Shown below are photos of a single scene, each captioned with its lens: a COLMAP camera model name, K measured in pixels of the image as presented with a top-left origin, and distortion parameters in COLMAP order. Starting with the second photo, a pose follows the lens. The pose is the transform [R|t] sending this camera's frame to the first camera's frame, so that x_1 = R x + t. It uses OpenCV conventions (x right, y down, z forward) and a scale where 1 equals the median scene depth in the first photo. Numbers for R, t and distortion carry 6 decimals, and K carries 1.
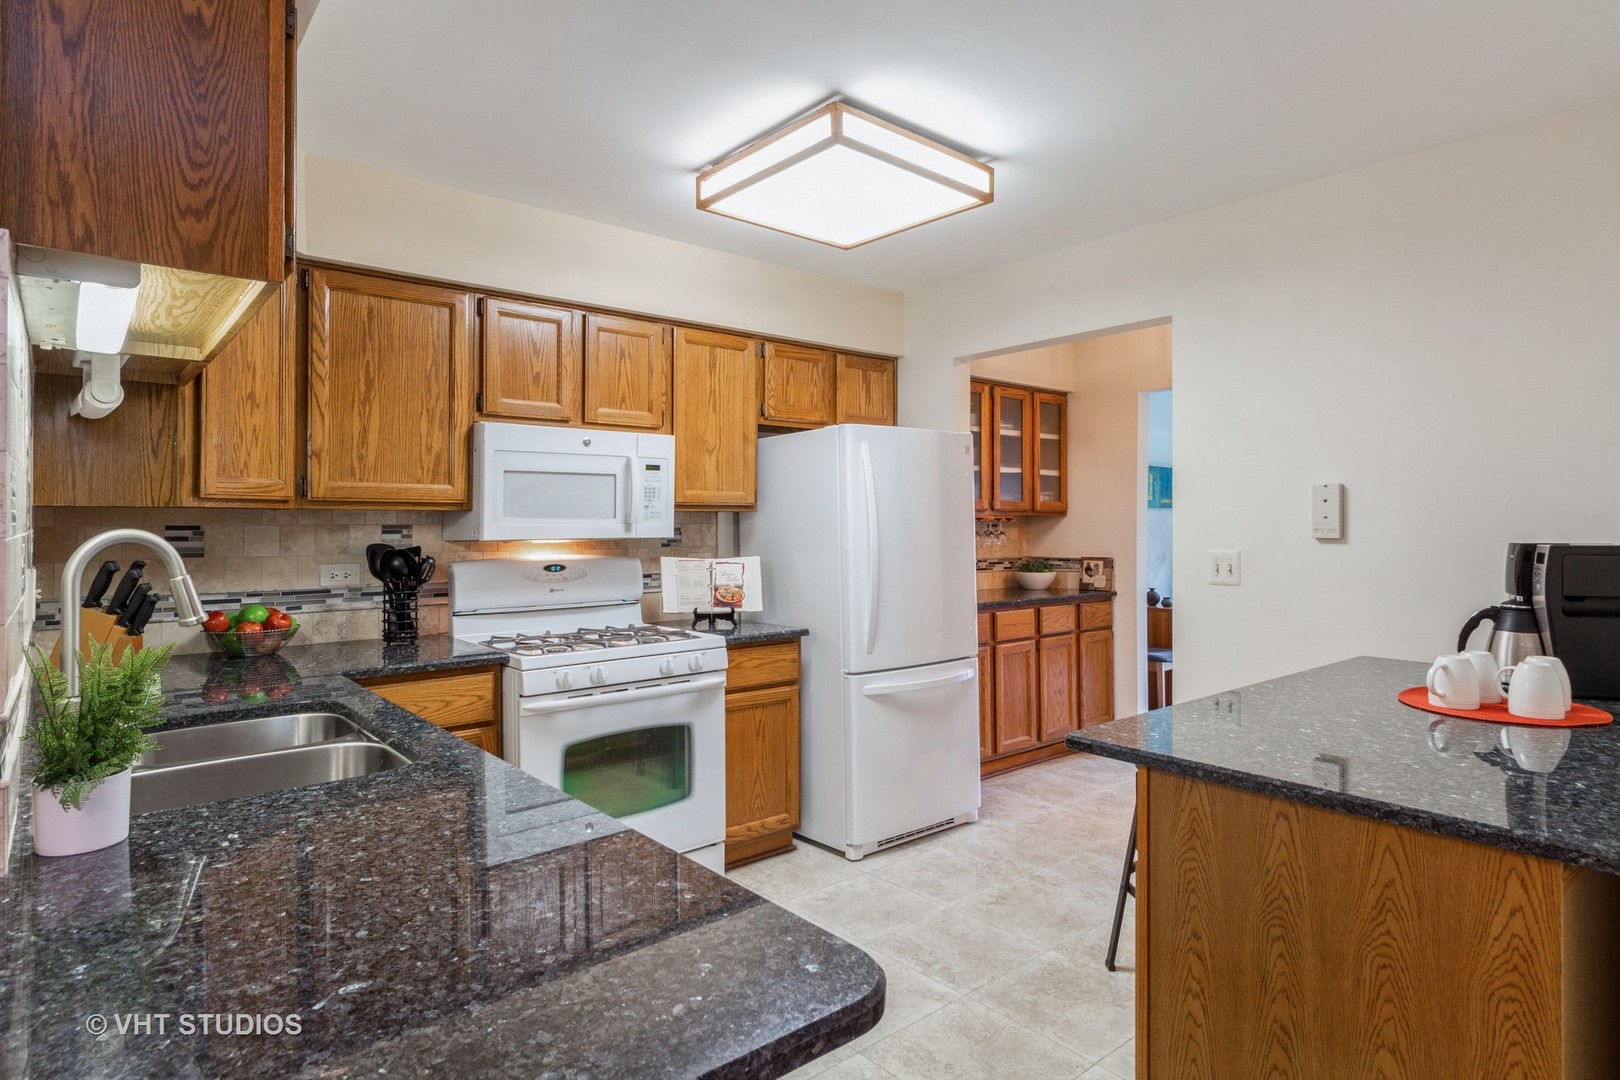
lens RADIAL K [[880.0, 0, 841.8], [0, 880.0, 506.8], [0, 0, 1]] dist [0.003847, 0.001323]
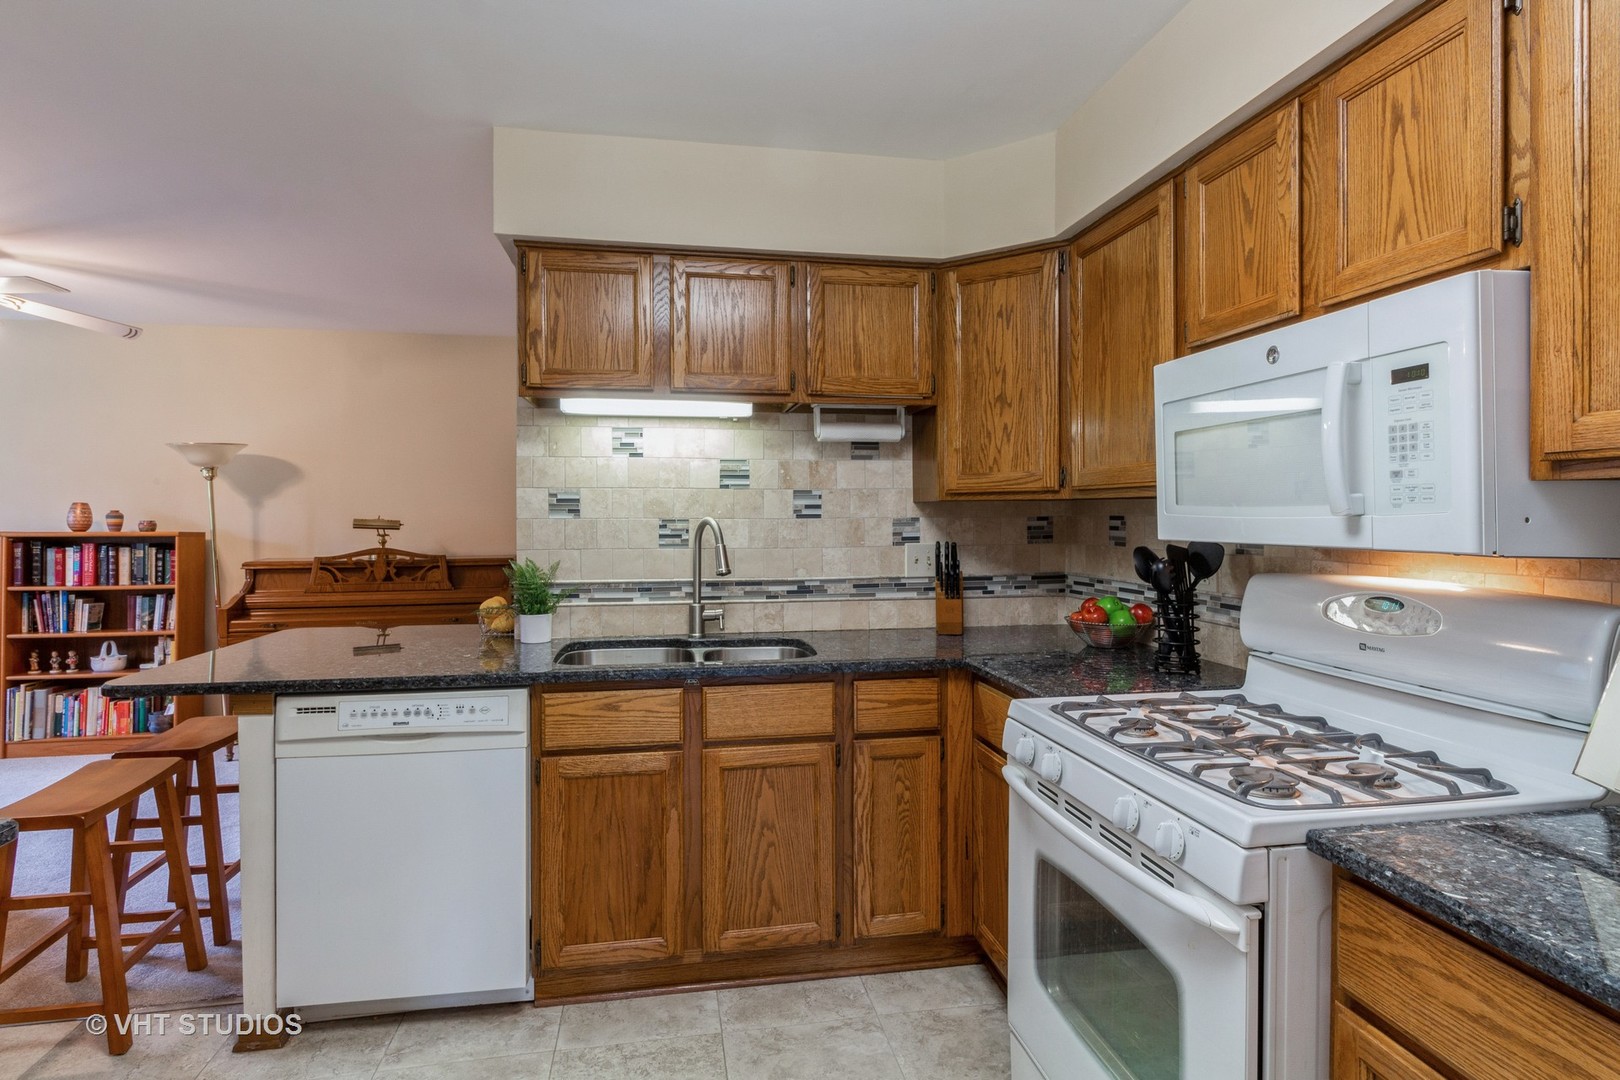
lens RADIAL K [[816.3, 0, 801.6], [0, 816.3, 516.8], [0, 0, 1]] dist [-0.003441, 0.001860]
pose [[-0.516823, 0.004956, -0.856078, 0.288677], [0.016678, 0.999852, -0.004281, 0.019812], [0.855930, -0.016490, -0.516829, 1.154817]]
